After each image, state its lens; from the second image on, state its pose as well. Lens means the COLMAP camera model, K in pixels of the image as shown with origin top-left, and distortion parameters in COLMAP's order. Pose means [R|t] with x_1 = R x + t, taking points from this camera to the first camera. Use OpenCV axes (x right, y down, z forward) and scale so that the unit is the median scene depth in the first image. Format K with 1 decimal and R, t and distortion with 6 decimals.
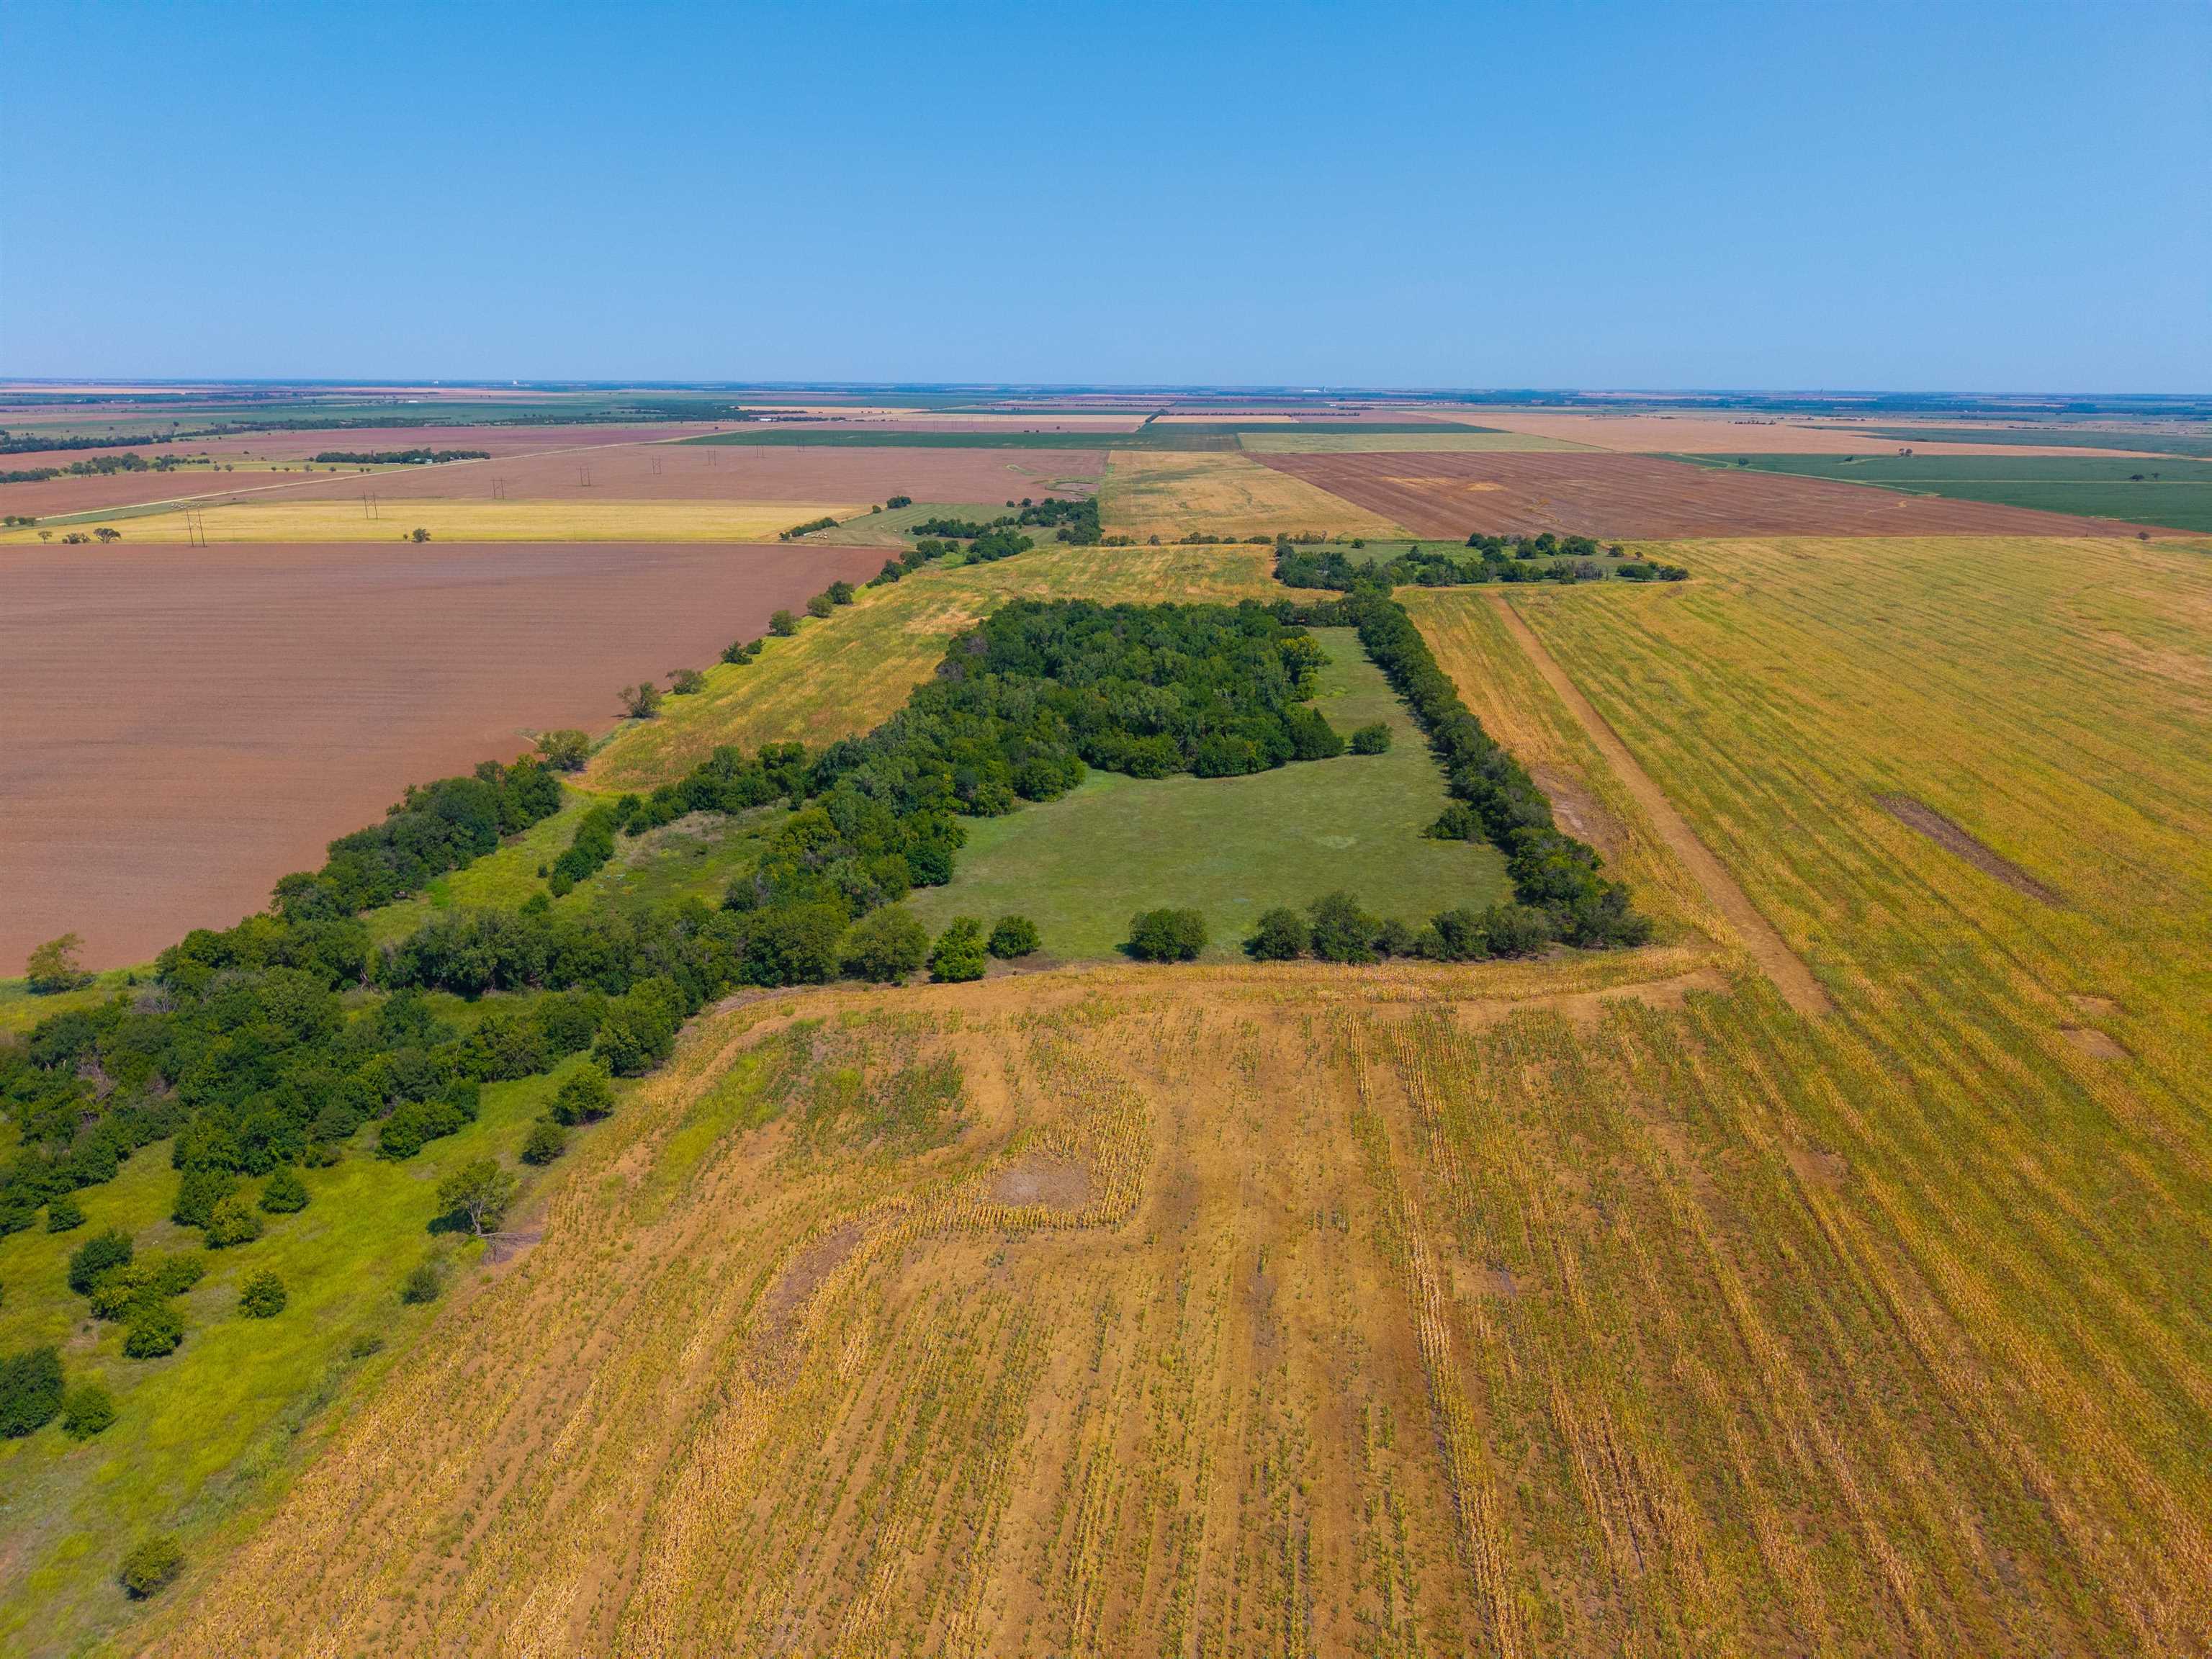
lens RADIAL K [[1481.0, 0, 1106.0], [0, 1481.0, 829.5], [0, 0, 1]] dist [0.048958, -0.067712]
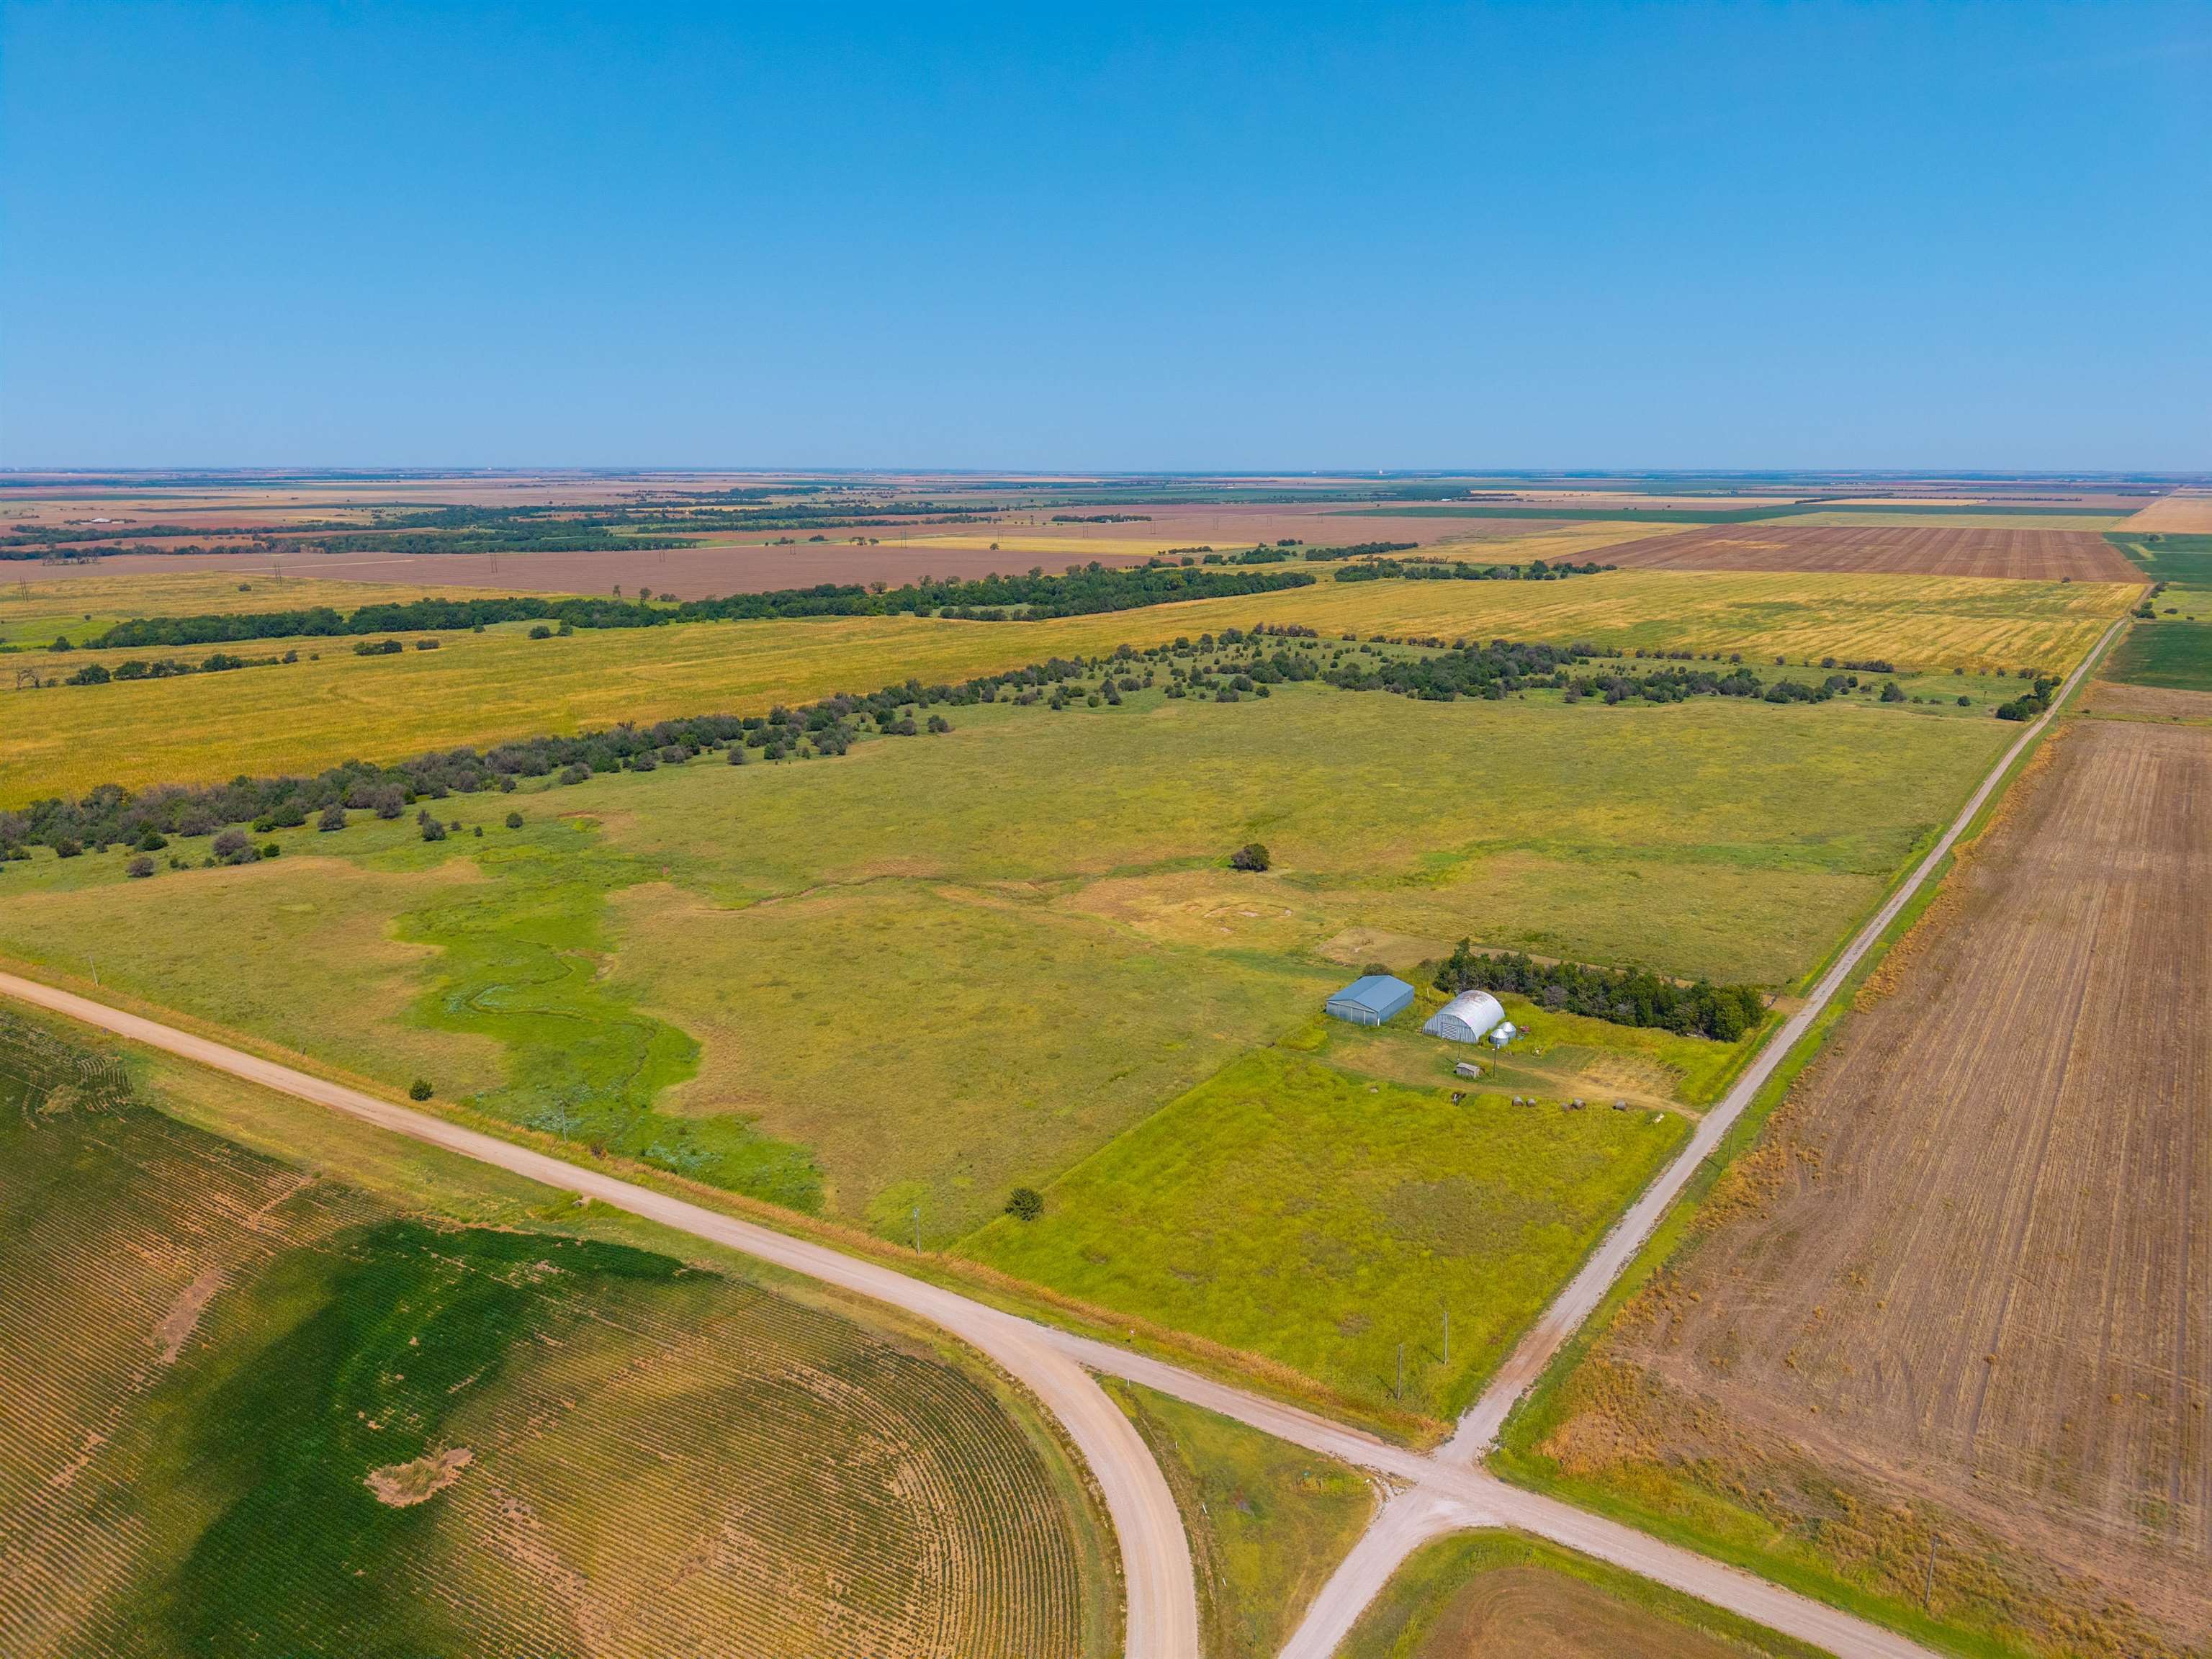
lens RADIAL K [[1487.2, 0, 1106.0], [0, 1487.2, 829.5], [0, 0, 1]] dist [0.021926, -0.020745]
pose [[0.845280, 0.122322, -0.520133, 0.382465], [-0.151190, 0.988416, -0.013252, 0.093089], [0.512487, 0.089840, 0.853983, -0.299953]]
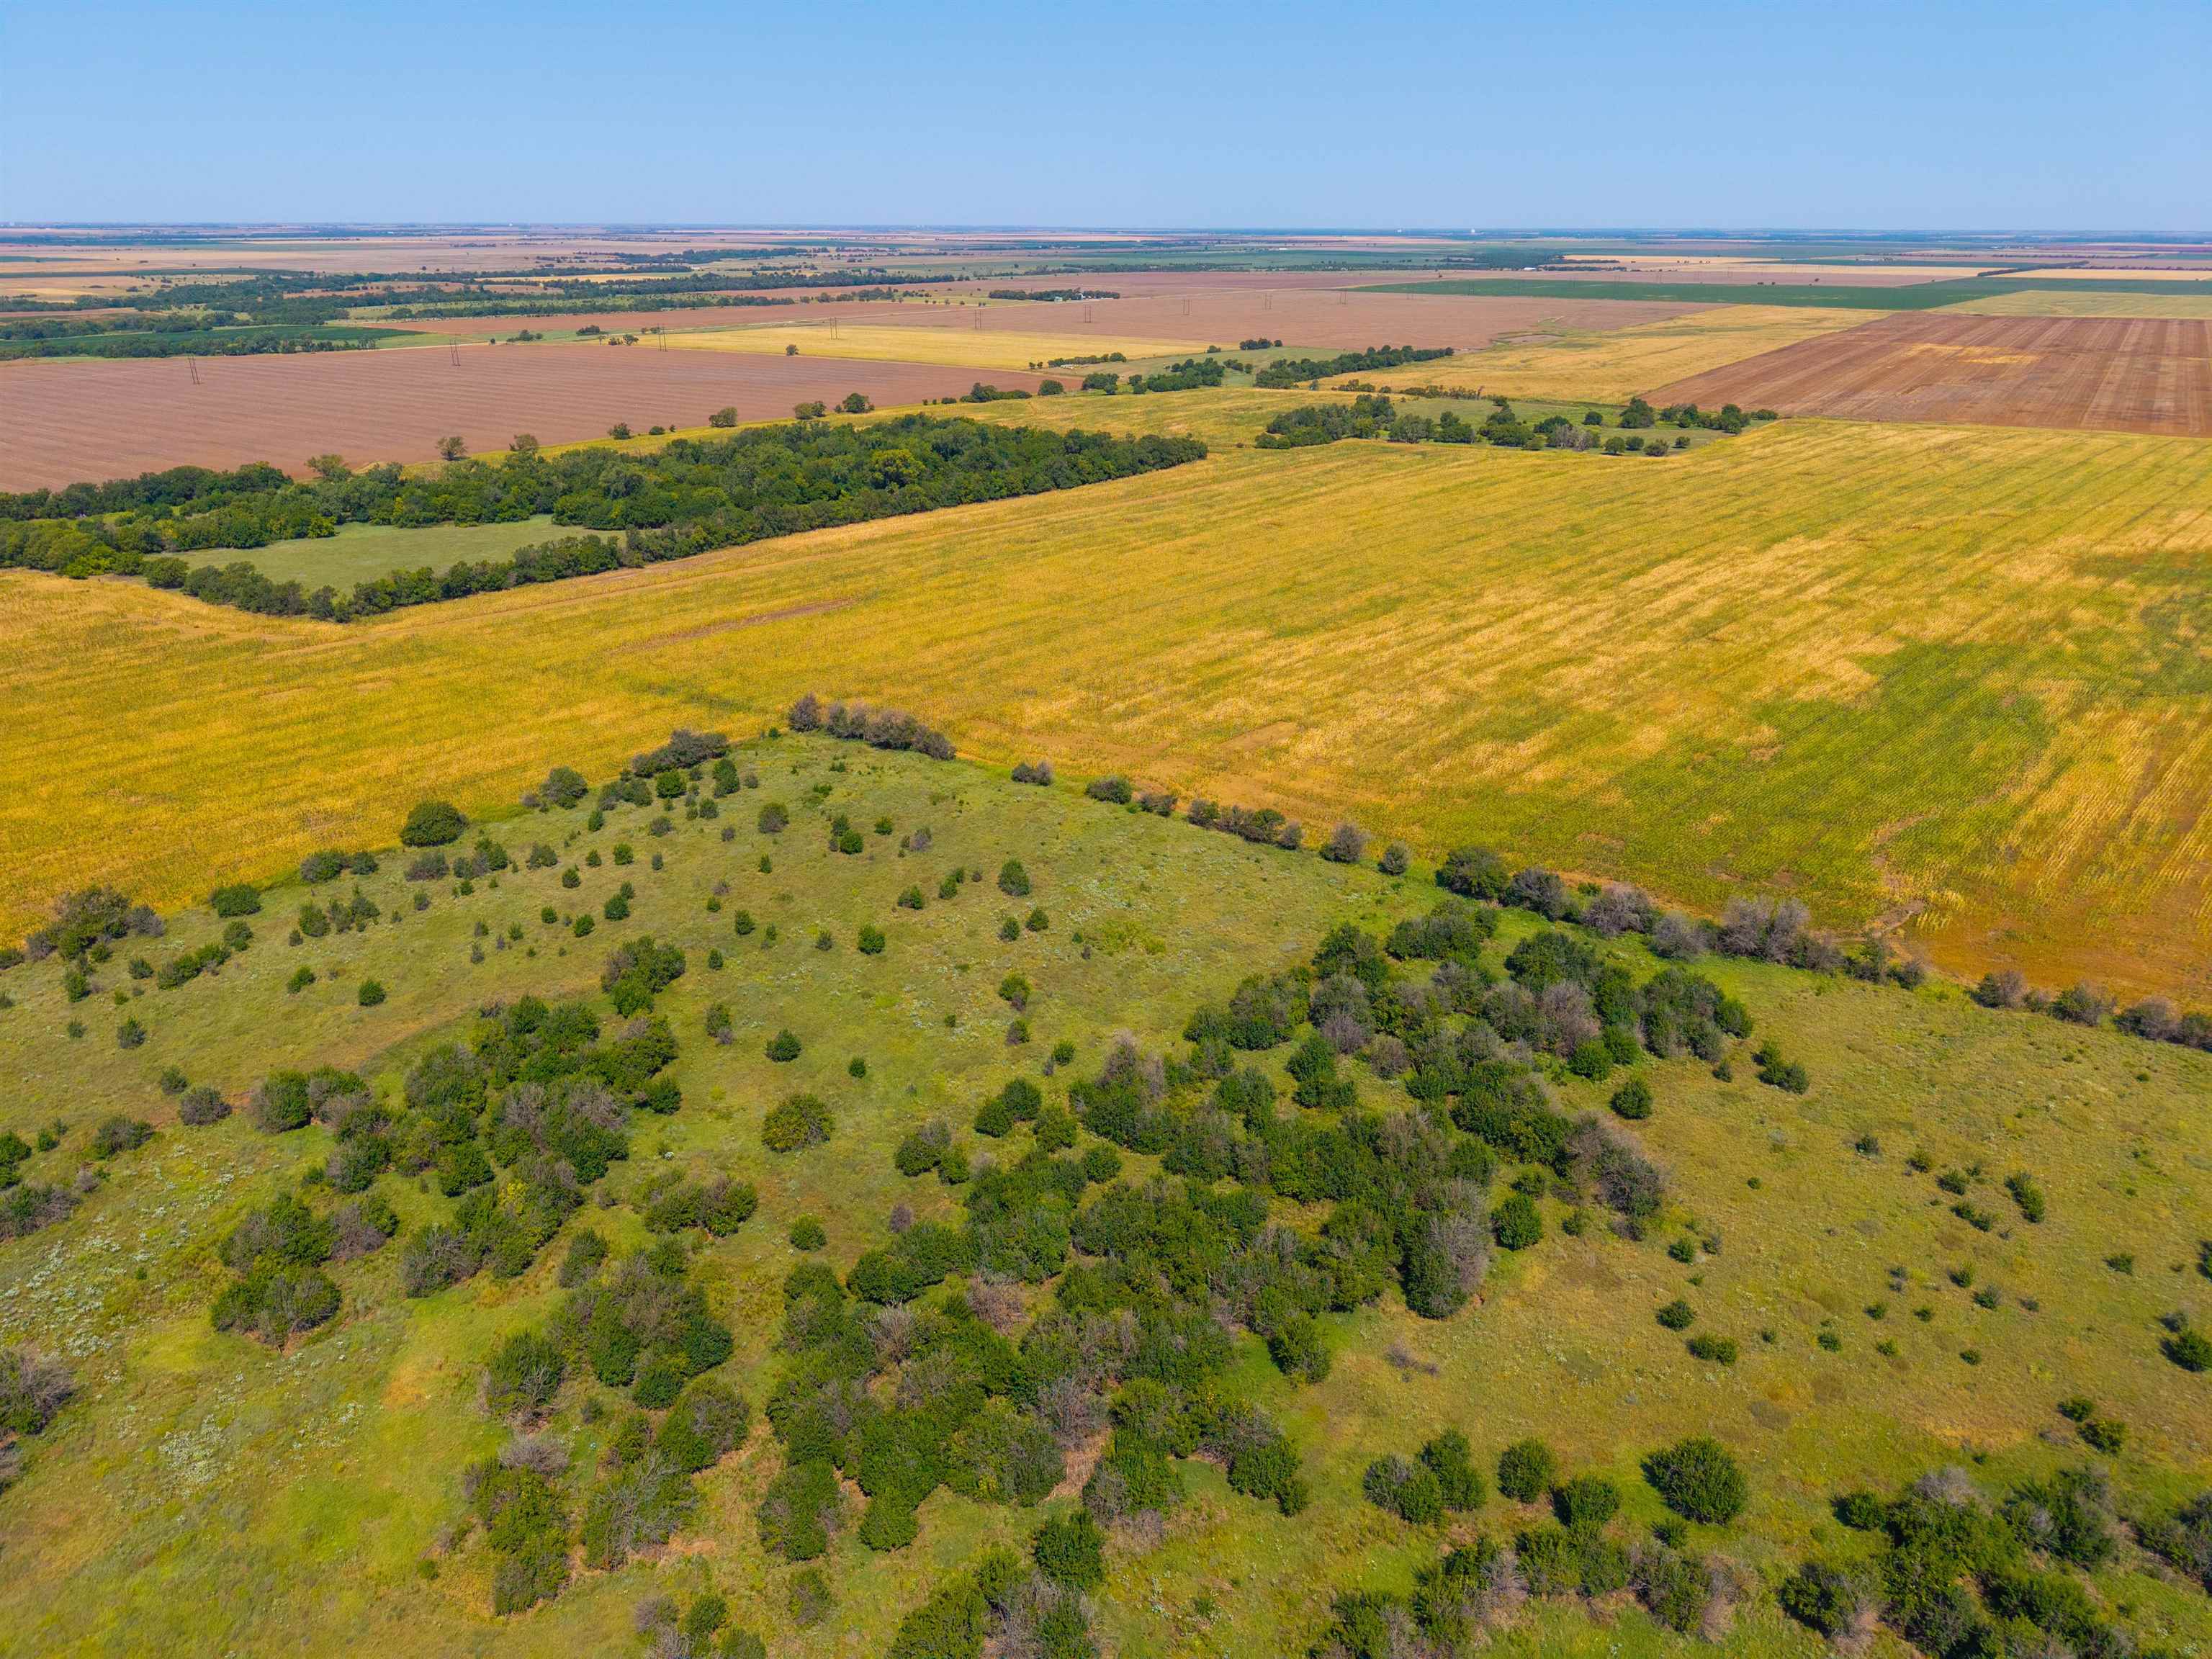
lens RADIAL K [[1487.2, 0, 1106.0], [0, 1487.2, 829.5], [0, 0, 1]] dist [0.021926, -0.020745]
pose [[0.817565, 0.214841, -0.534258, 0.279543], [-0.165926, 0.976336, 0.138699, -0.007843], [0.551413, -0.024748, 0.833865, 0.030402]]
